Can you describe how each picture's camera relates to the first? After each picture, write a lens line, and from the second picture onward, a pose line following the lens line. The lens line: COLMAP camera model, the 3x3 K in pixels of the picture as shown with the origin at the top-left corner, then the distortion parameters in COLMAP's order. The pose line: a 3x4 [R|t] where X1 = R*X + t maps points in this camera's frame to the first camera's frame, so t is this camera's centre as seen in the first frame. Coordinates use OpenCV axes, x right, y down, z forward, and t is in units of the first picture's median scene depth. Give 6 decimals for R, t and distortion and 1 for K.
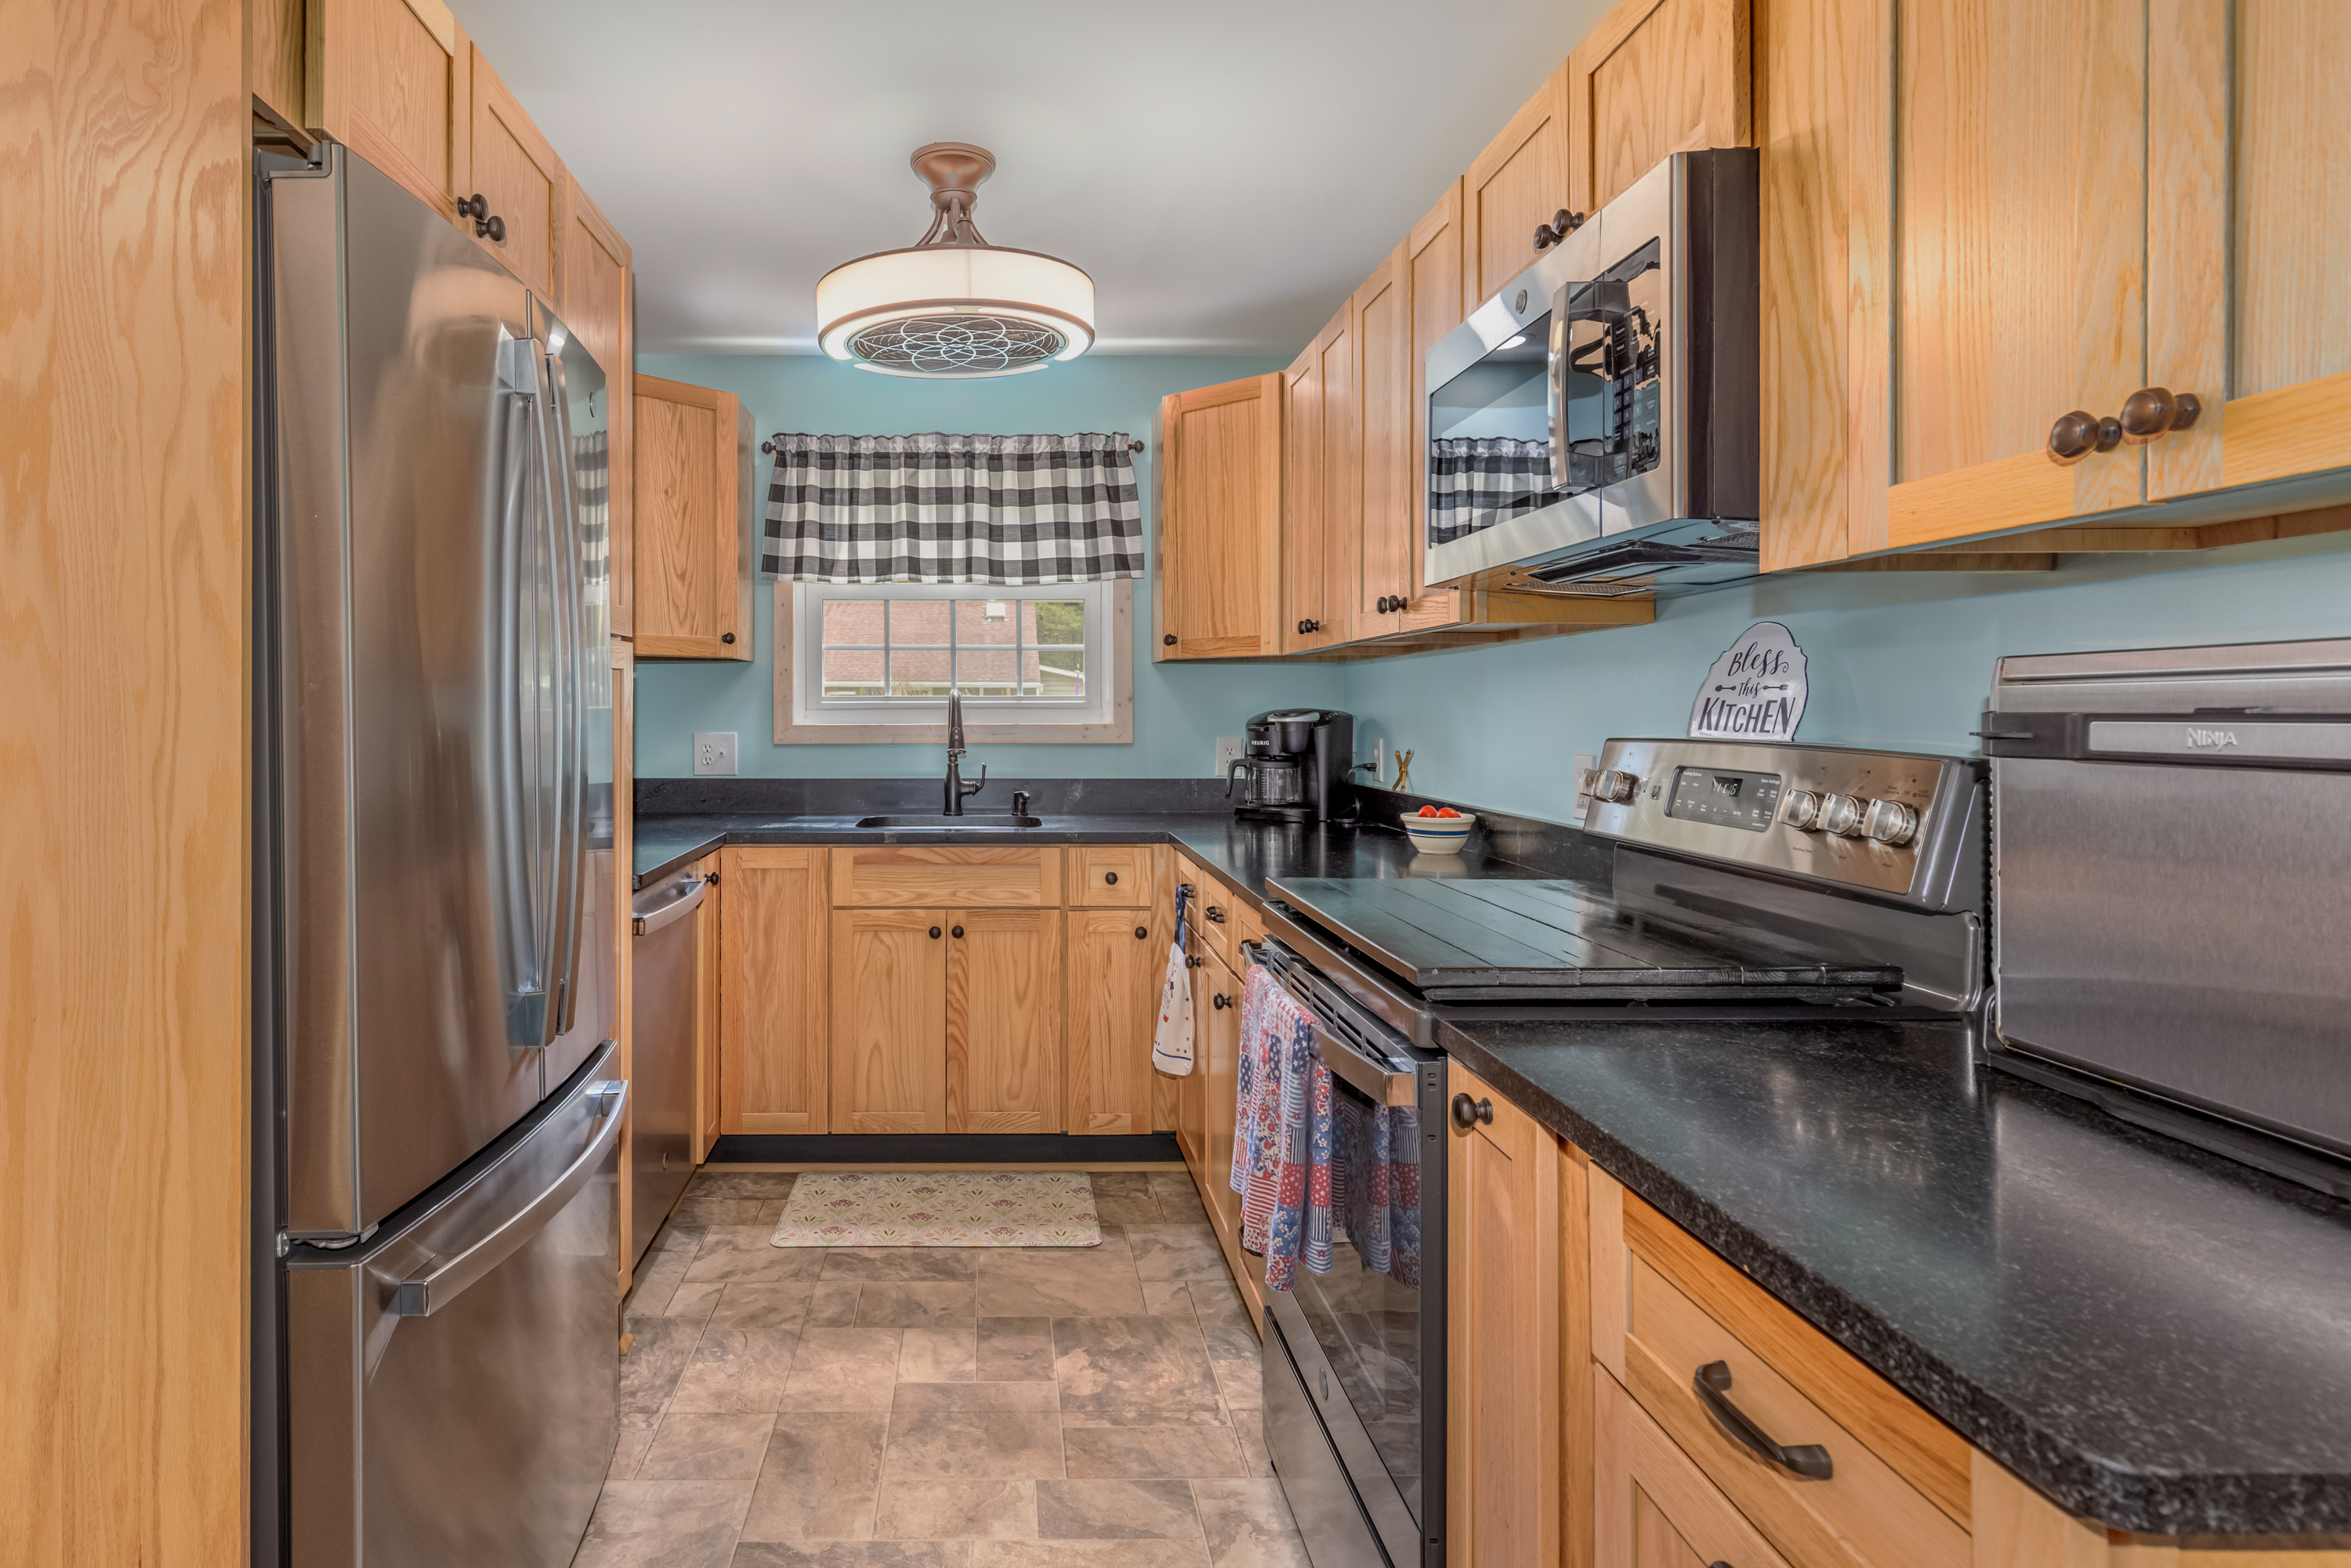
lens RADIAL K [[1141.3, 0, 1176.4], [0, 1141.3, 708.2], [0, 0, 1]] dist [0.003619, 0.000079]
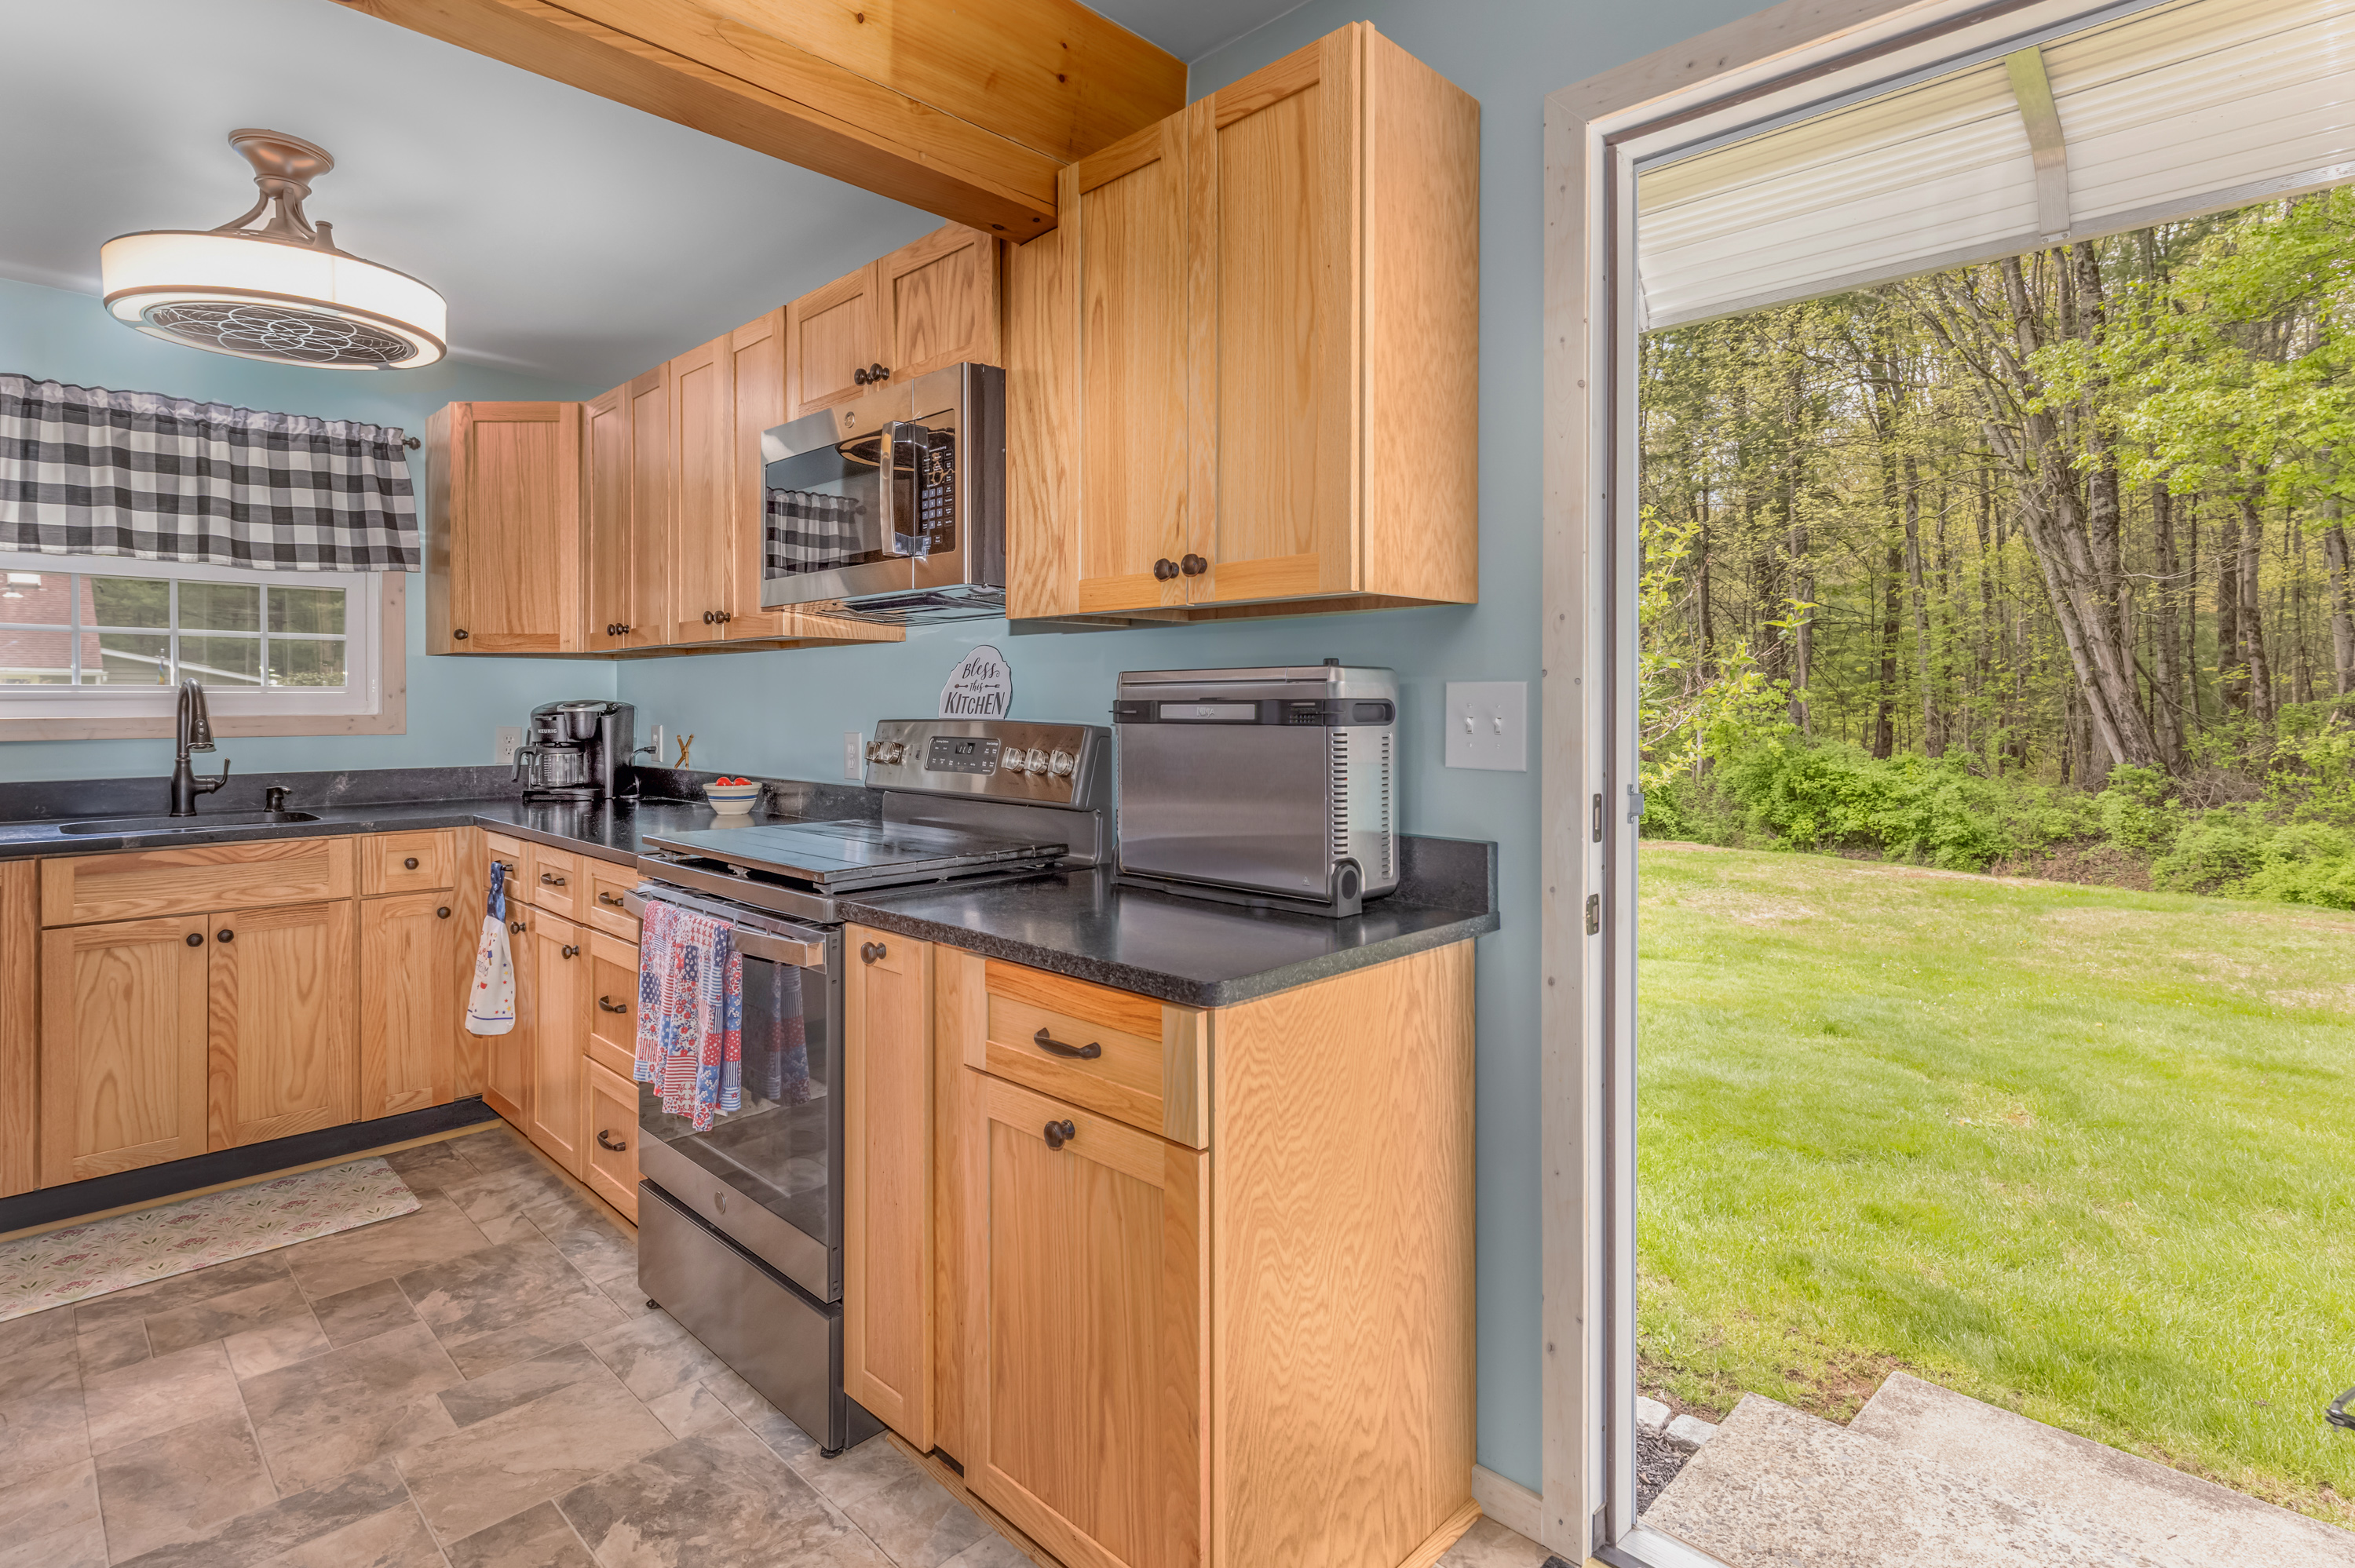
lens RADIAL K [[1143.1, 0, 1178.4], [0, 1143.1, 708.1], [0, 0, 1]] dist [0.003619, 0.000079]
pose [[0.694222, -0.003640, 0.719752, -0.323965], [0.001075, 0.999991, 0.004020, 0.004750], [-0.719760, -0.002017, 0.694220, -0.222647]]
